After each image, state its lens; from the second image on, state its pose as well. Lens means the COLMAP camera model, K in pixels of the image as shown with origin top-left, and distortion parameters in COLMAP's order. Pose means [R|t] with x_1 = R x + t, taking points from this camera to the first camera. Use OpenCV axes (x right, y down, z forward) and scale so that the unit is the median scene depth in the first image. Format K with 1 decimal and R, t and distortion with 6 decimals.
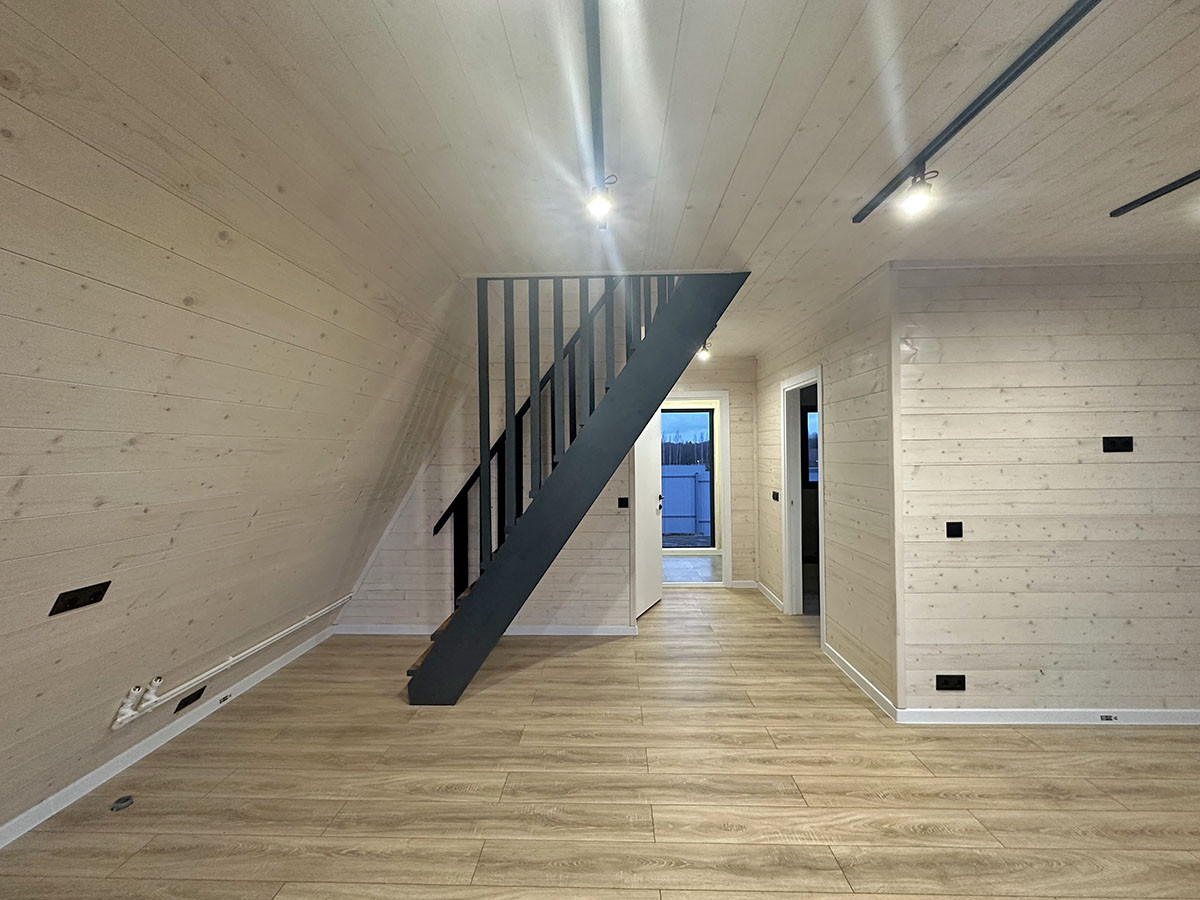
lens RADIAL K [[477.0, 0, 601.2], [0, 477.0, 451.3], [0, 0, 1]] dist [-0.005137, 0.001083]
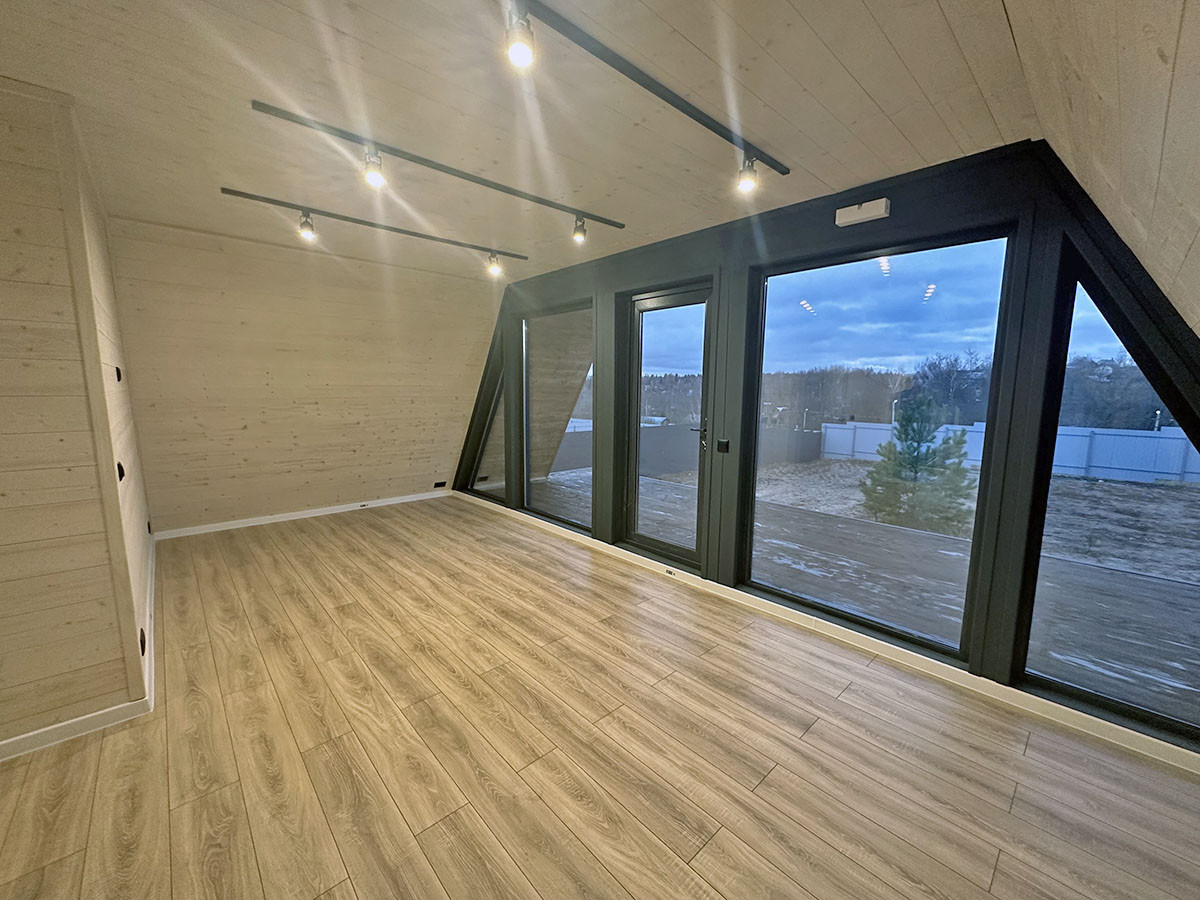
lens RADIAL K [[477.0, 0, 599.6], [0, 477.0, 453.4], [0, 0, 1]] dist [-0.005137, 0.001083]
pose [[-0.701196, -0.095299, 0.706571, -0.455297], [-0.003044, 0.991418, 0.130697, 0.018987], [-0.712962, 0.089493, -0.695468, 0.976728]]
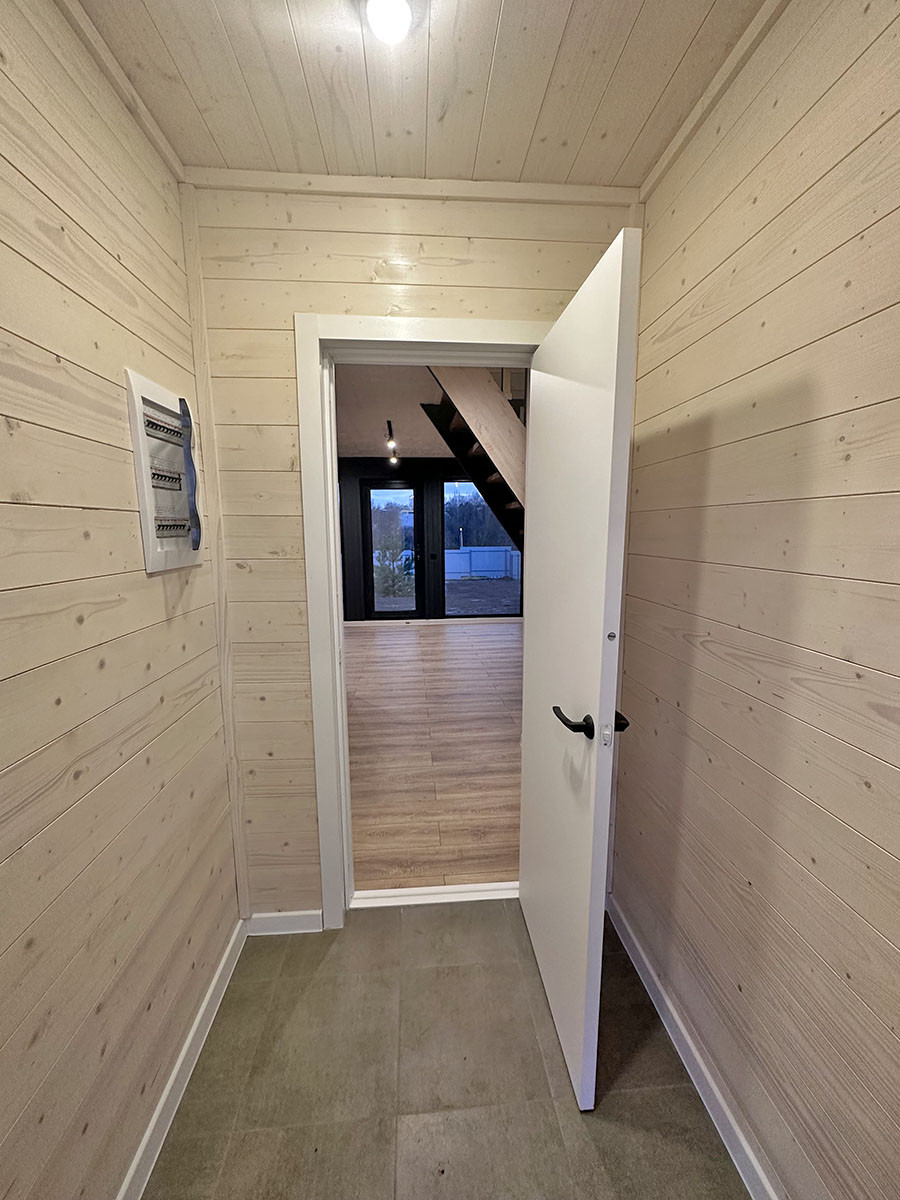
lens RADIAL K [[477.0, 0, 446.1], [0, 477.0, 600.8], [0, 0, 1]] dist [-0.005137, 0.001083]
pose [[-0.994221, 0.030497, -0.102926, 0.433676], [0.014330, 0.987920, 0.154298, -0.005791], [0.106388, 0.151932, -0.982649, 2.672623]]
